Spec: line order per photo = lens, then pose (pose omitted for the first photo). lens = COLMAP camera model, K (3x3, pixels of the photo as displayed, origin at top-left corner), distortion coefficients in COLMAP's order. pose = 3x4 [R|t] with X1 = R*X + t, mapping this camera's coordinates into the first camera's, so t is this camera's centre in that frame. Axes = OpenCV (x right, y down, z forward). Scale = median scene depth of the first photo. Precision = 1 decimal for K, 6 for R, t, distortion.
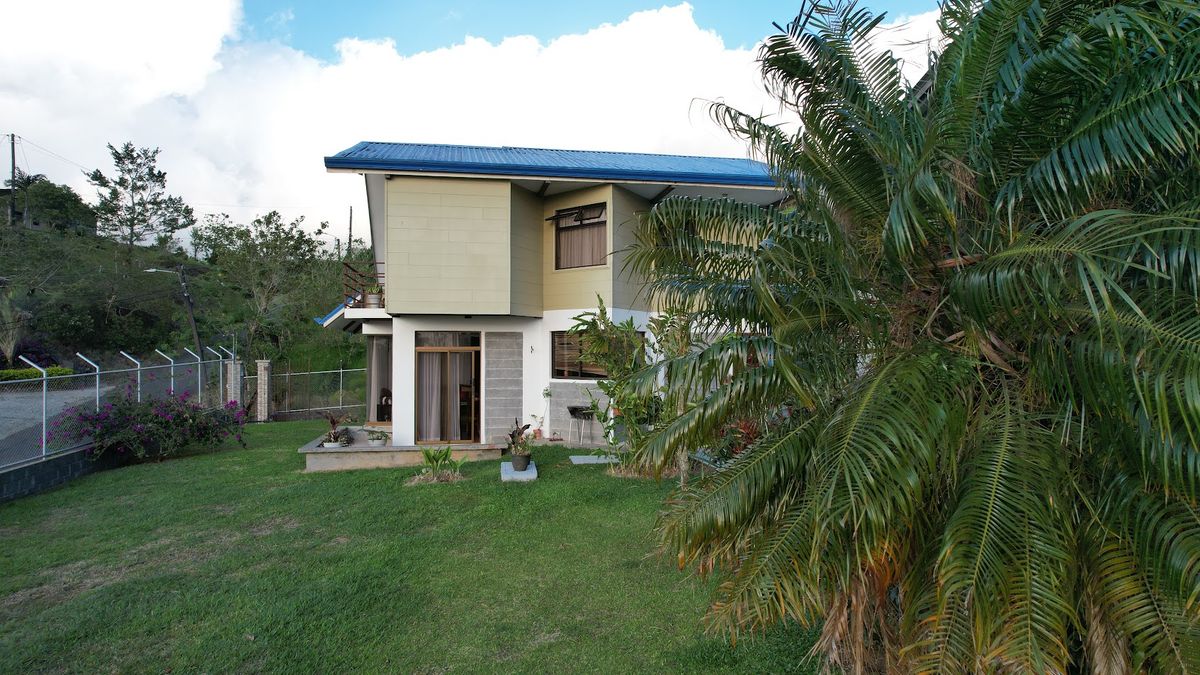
lens RADIAL K [[778.3, 0, 600.0], [0, 778.3, 337.5], [0, 0, 1]] dist [-0.019379, 0.002885]
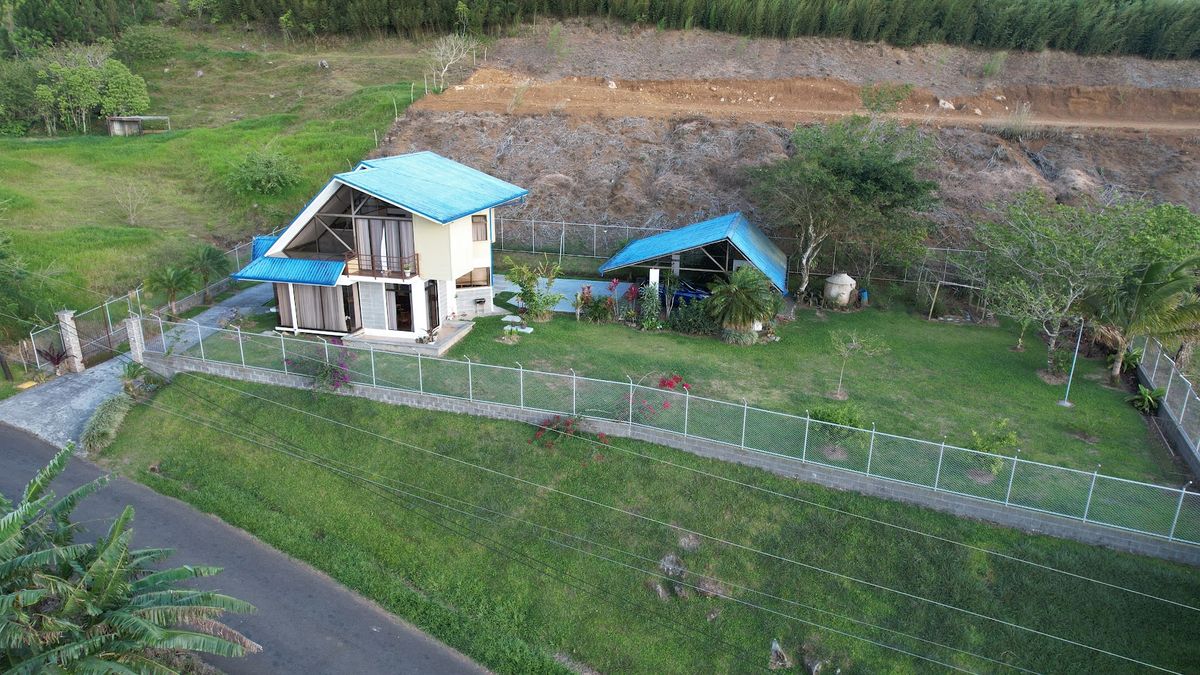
lens RADIAL K [[769.9, 0, 603.6], [0, 769.9, 344.8], [0, 0, 1]] dist [-0.066537, 0.058487]
pose [[0.408124, -0.282559, 0.868099, -1.864124], [-0.030891, 0.946078, 0.322464, -0.527178], [-0.912404, -0.158421, 0.377388, -0.261894]]
